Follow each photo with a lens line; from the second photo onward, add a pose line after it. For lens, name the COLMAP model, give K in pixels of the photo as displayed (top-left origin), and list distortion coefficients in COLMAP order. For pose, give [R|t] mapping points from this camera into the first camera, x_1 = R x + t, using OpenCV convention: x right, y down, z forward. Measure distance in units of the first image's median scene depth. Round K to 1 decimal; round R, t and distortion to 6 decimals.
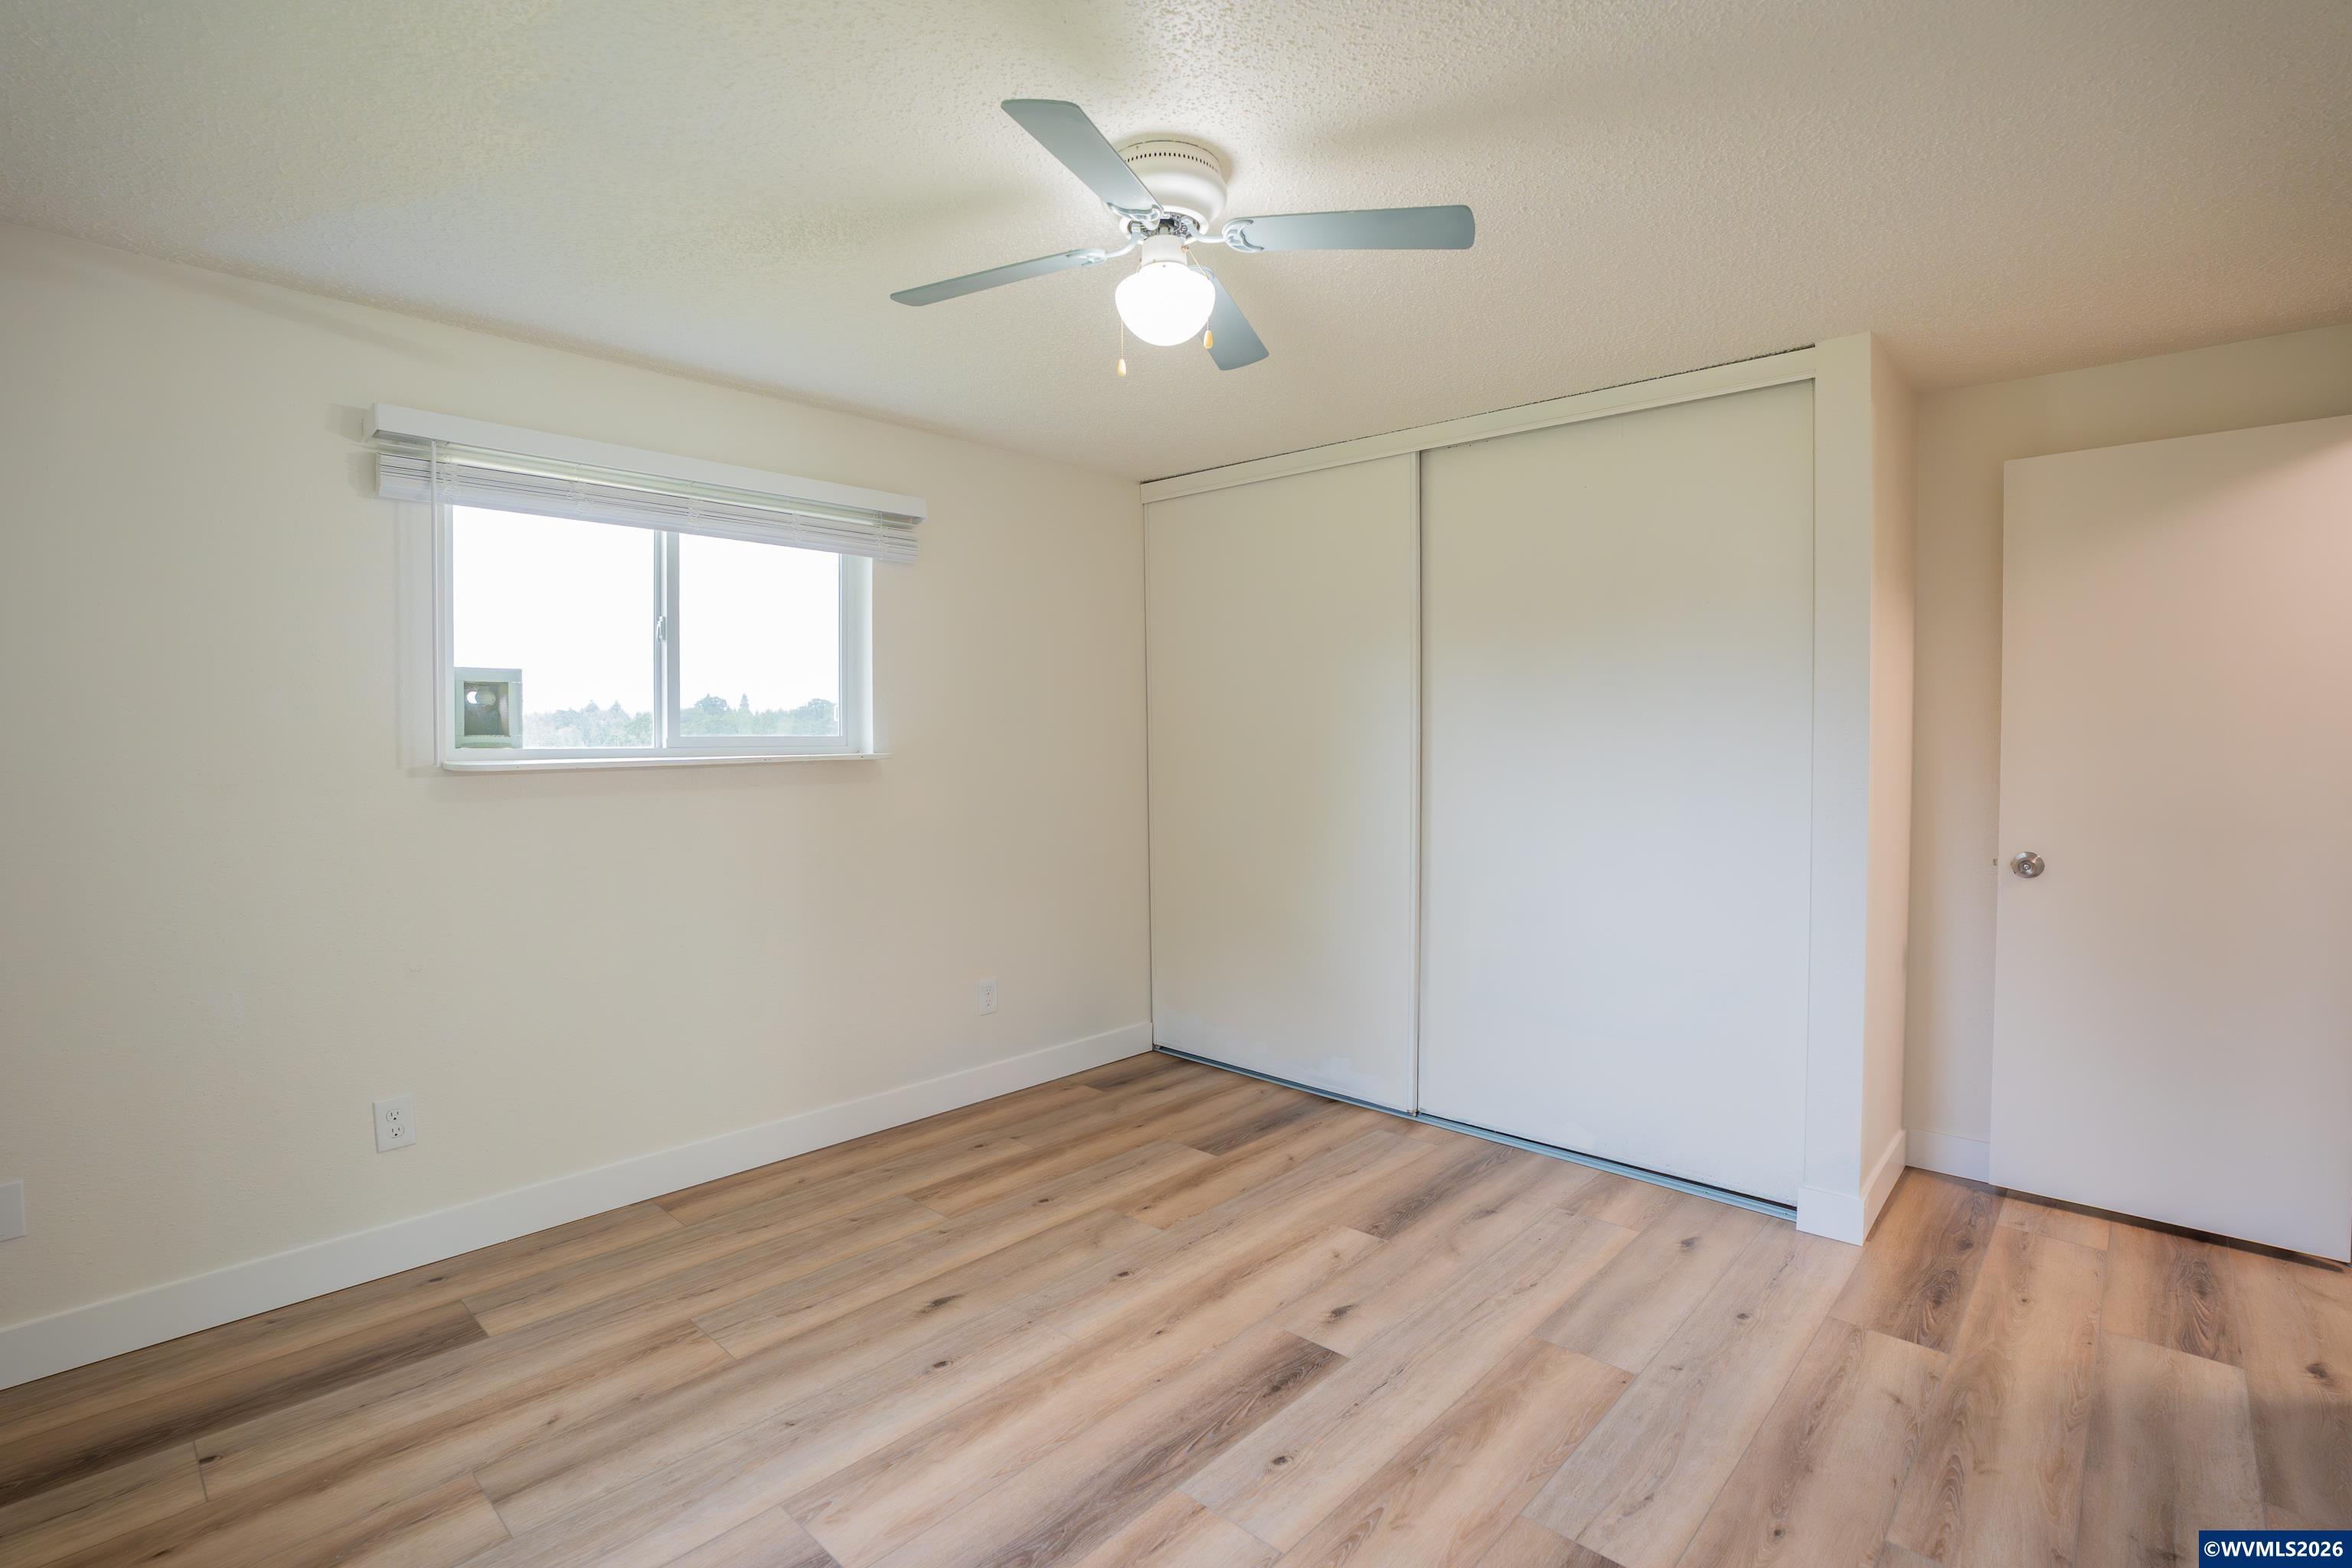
lens RADIAL K [[1087.0, 0, 1162.2], [0, 1087.0, 776.5], [0, 0, 1]] dist [-0.033554, 0.007541]
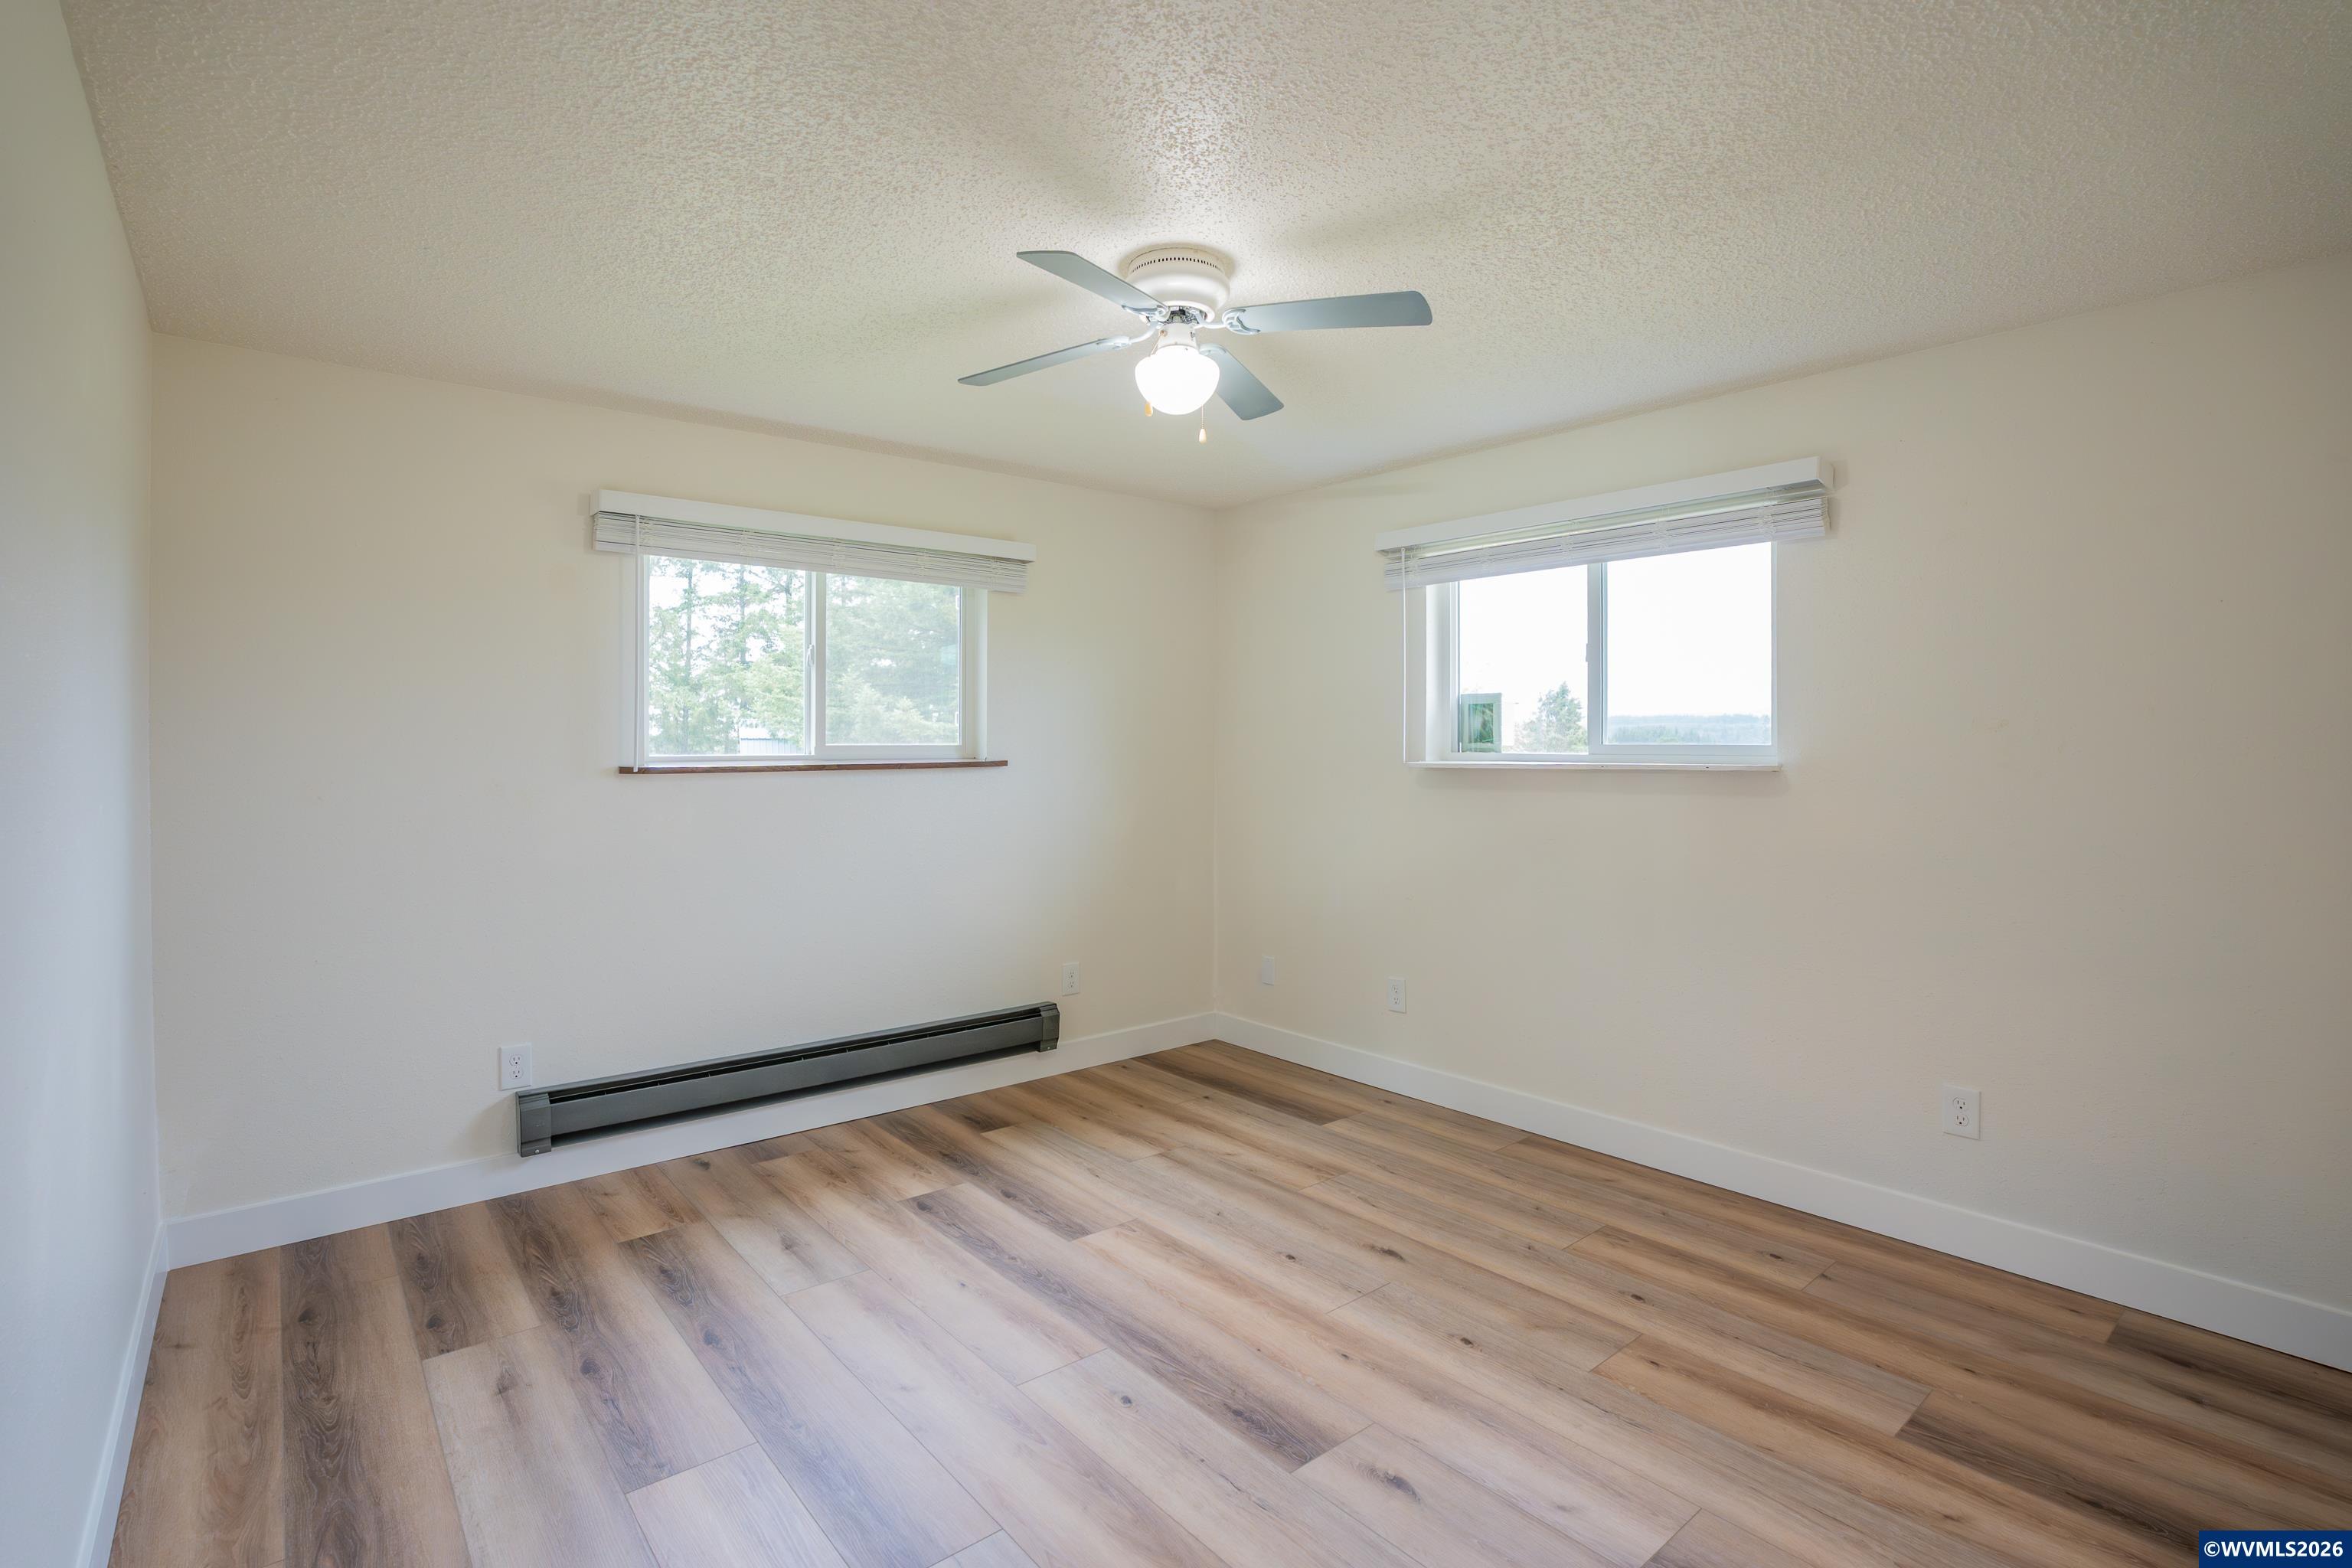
lens RADIAL K [[1087.0, 0, 1170.0], [0, 1087.0, 739.7], [0, 0, 1]] dist [-0.033554, 0.007541]
pose [[-0.100906, -0.004576, -0.994885, 0.810099], [-0.036418, 0.999336, -0.000903, -0.026923], [0.994229, 0.036140, -0.101005, 0.761333]]
